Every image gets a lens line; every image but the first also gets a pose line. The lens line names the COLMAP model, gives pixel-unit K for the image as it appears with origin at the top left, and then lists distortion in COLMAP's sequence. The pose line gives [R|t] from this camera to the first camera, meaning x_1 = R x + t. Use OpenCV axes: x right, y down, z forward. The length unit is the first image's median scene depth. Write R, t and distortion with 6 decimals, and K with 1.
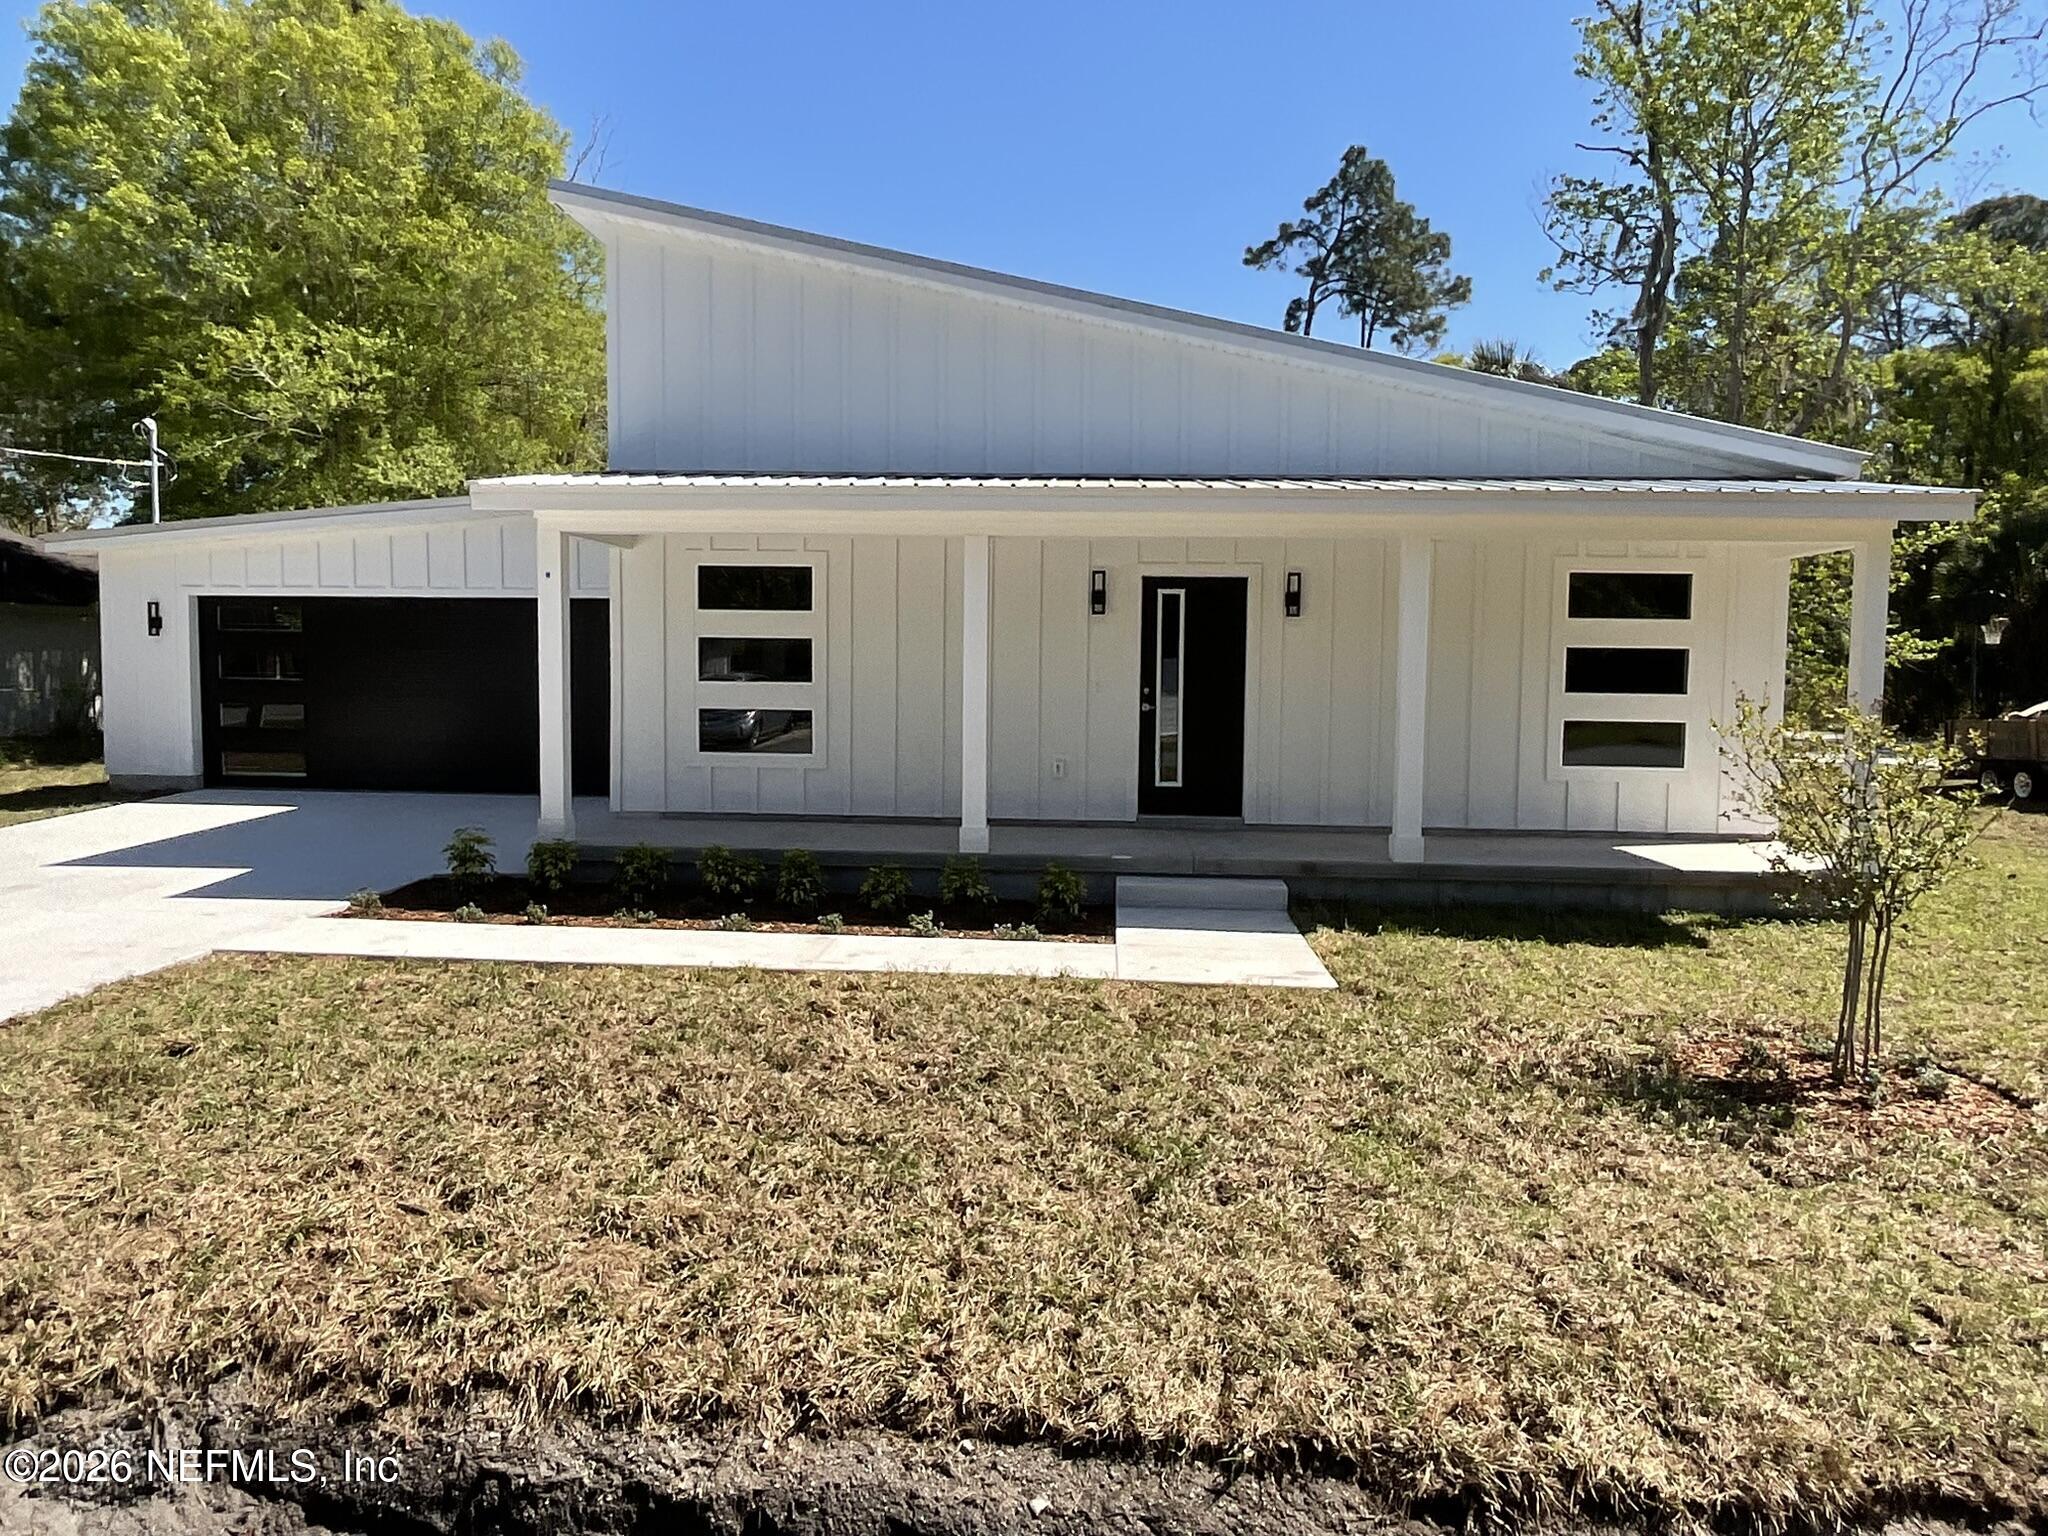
lens RADIAL K [[1374.6, 0, 1022.8], [0, 1374.6, 776.1], [0, 0, 1]] dist [-0.026527, 0.023837]
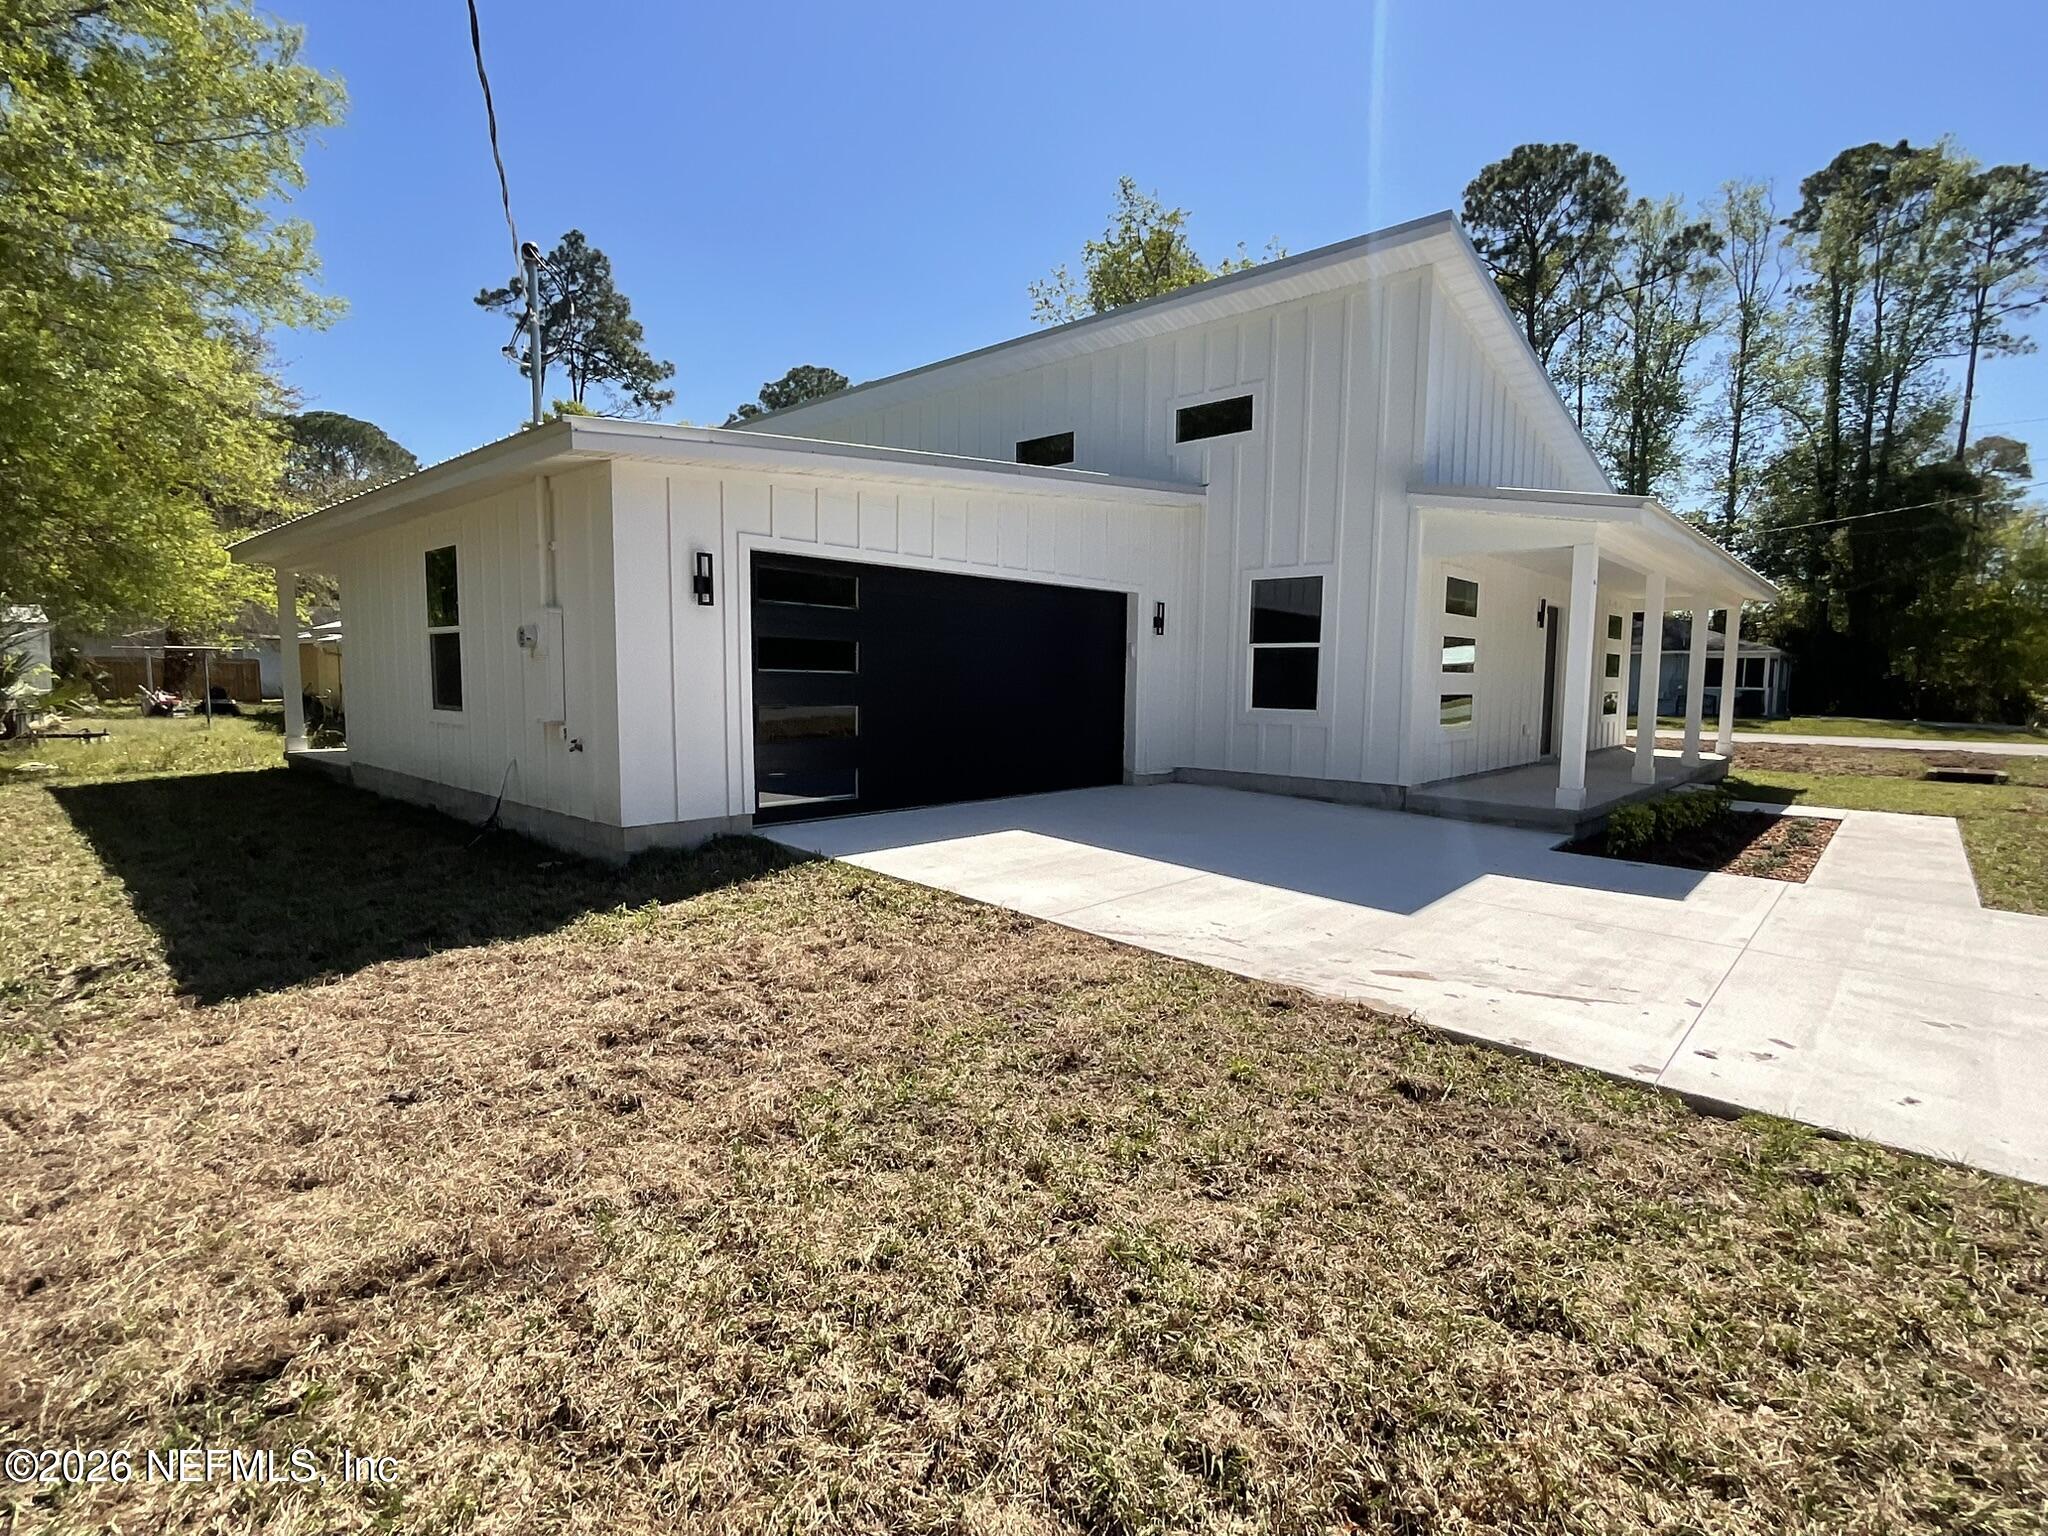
lens RADIAL K [[964.9, 0, 1024.0], [0, 964.9, 768.0], [0, 0, 1]] dist [-0.000008, 0.000015]
pose [[0.627891, -0.074648, 0.774714, -0.912071], [0.048577, 0.997208, 0.056717, -0.048604], [-0.776784, 0.002021, 0.629764, 0.629360]]
